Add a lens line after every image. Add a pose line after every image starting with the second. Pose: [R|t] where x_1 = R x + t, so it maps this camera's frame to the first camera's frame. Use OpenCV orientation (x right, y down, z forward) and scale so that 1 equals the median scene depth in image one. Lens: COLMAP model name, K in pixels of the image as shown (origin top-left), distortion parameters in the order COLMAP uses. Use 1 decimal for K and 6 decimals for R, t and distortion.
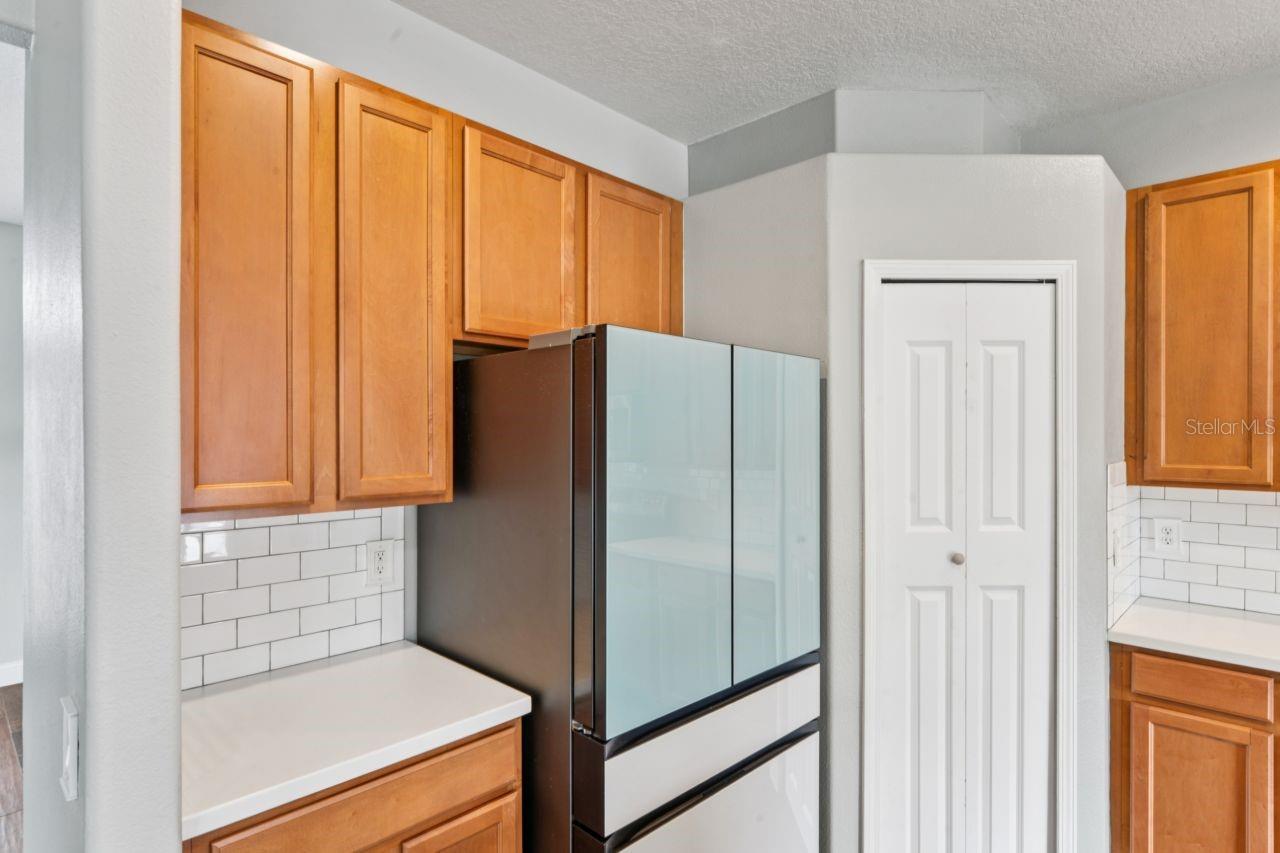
lens RADIAL K [[639.3, 0, 636.8], [0, 639.3, 439.6], [0, 0, 1]] dist [0.001665, 0.001092]
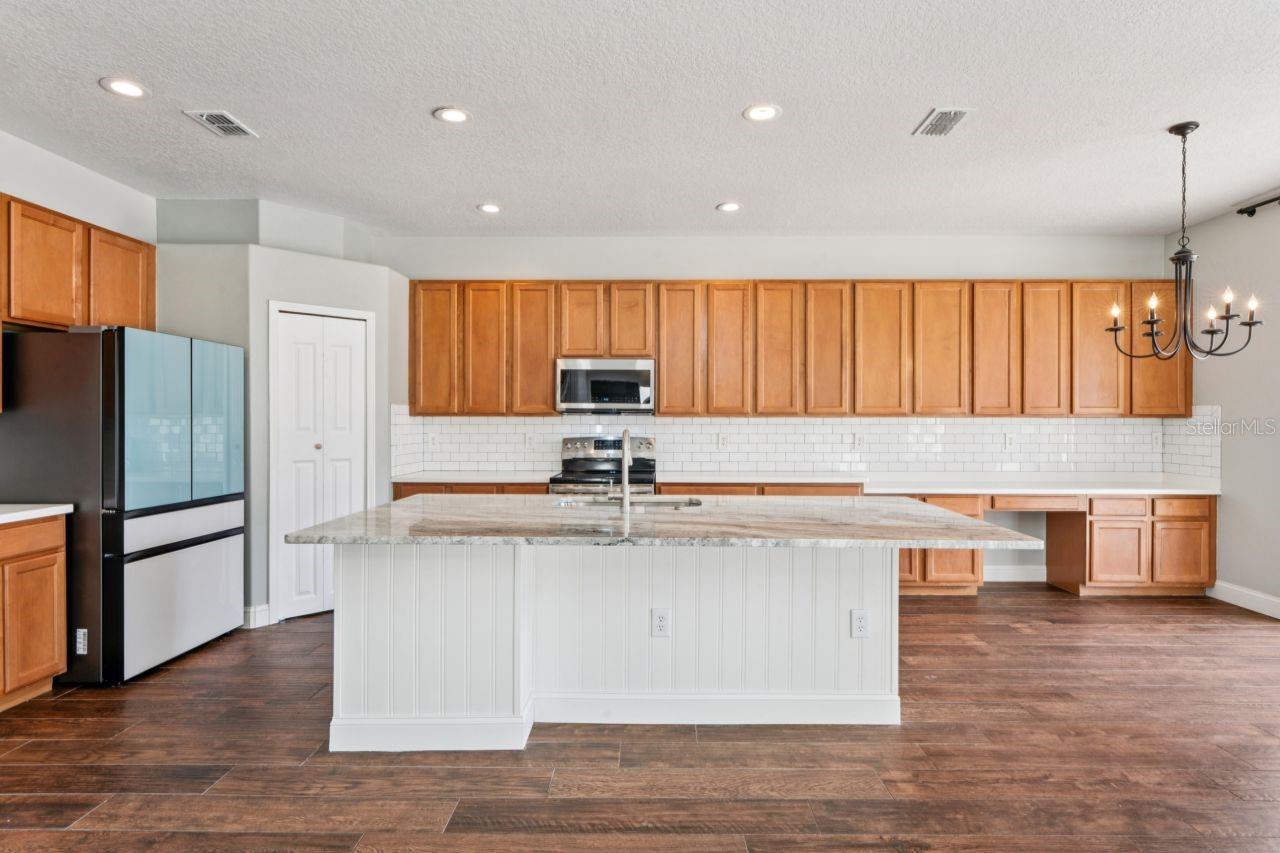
lens RADIAL K [[671.8, 0, 650.4], [0, 671.8, 423.8], [0, 0, 1]] dist [0.001118, 0.000822]
pose [[0.730591, -0.000154, 0.682815, -0.216665], [-0.000086, 1.000000, 0.000318, 0.110429], [-0.682815, -0.000291, 0.730591, -1.379162]]
